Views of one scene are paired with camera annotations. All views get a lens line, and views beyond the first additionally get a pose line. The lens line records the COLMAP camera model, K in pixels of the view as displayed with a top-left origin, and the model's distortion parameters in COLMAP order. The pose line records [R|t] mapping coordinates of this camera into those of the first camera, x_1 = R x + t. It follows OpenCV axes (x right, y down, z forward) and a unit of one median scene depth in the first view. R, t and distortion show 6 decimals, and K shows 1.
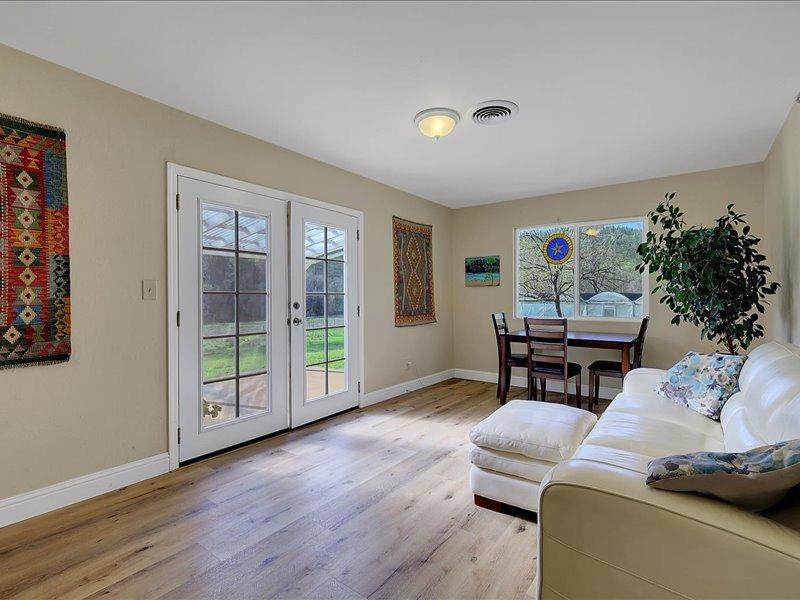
lens RADIAL K [[390.8, 0, 400.9], [0, 390.8, 297.9], [0, 0, 1]] dist [0.000292, -0.000474]
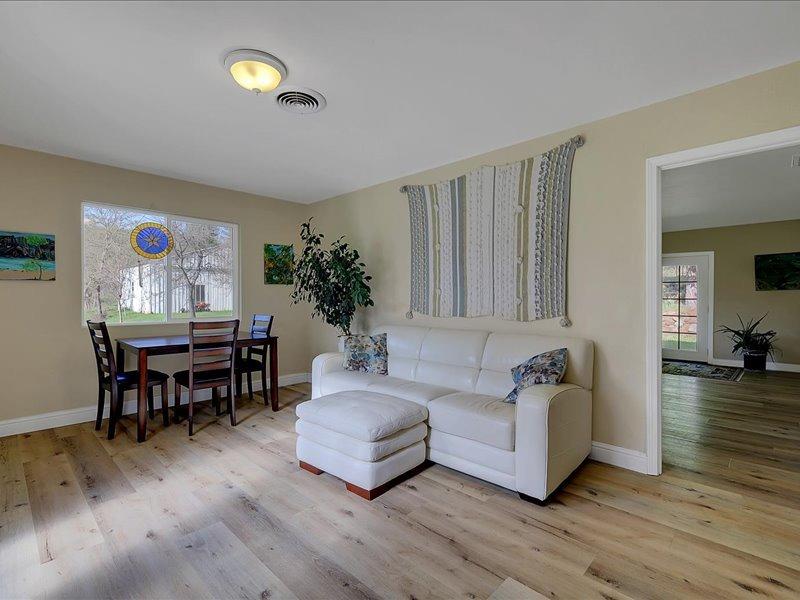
lens RADIAL K [[390.8, 0, 400.9], [0, 390.8, 297.9], [0, 0, 1]] dist [0.000292, -0.000474]
pose [[0.114749, -0.003476, 0.993388, -0.489105], [0.001603, 0.999993, 0.003314, -0.003760], [-0.993393, 0.001212, 0.114754, 0.480250]]
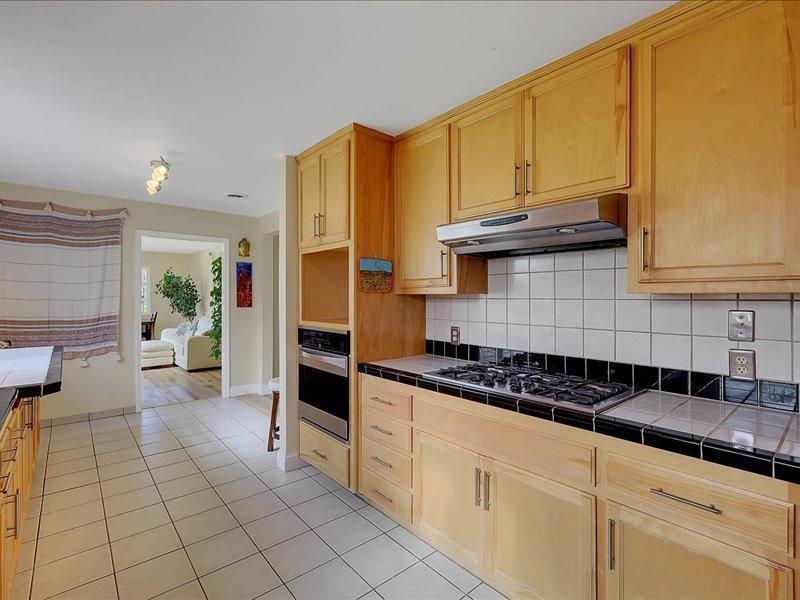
lens RADIAL K [[390.8, 0, 400.9], [0, 390.8, 297.9], [0, 0, 1]] dist [0.000292, -0.000474]
pose [[0.207893, -0.005871, 0.978134, -1.492385], [0.002926, 0.999981, 0.005381, -0.047966], [-0.978147, 0.001743, 0.207907, -1.048882]]
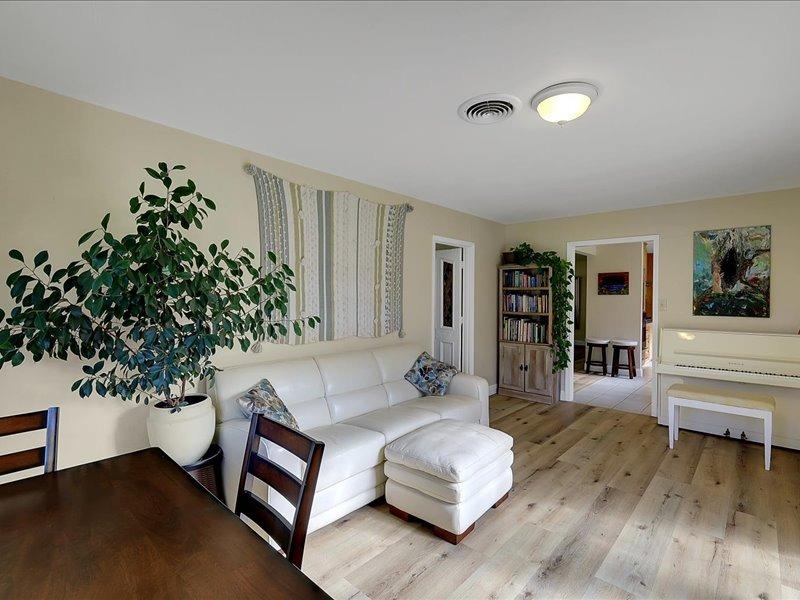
lens RADIAL K [[390.8, 0, 400.9], [0, 390.8, 297.9], [0, 0, 1]] dist [0.000292, -0.000474]
pose [[-0.995162, -0.008521, 0.097873, 0.246437], [-0.007431, 0.999906, 0.011498, -0.066285], [-0.097961, 0.010715, -0.995133, 1.349417]]
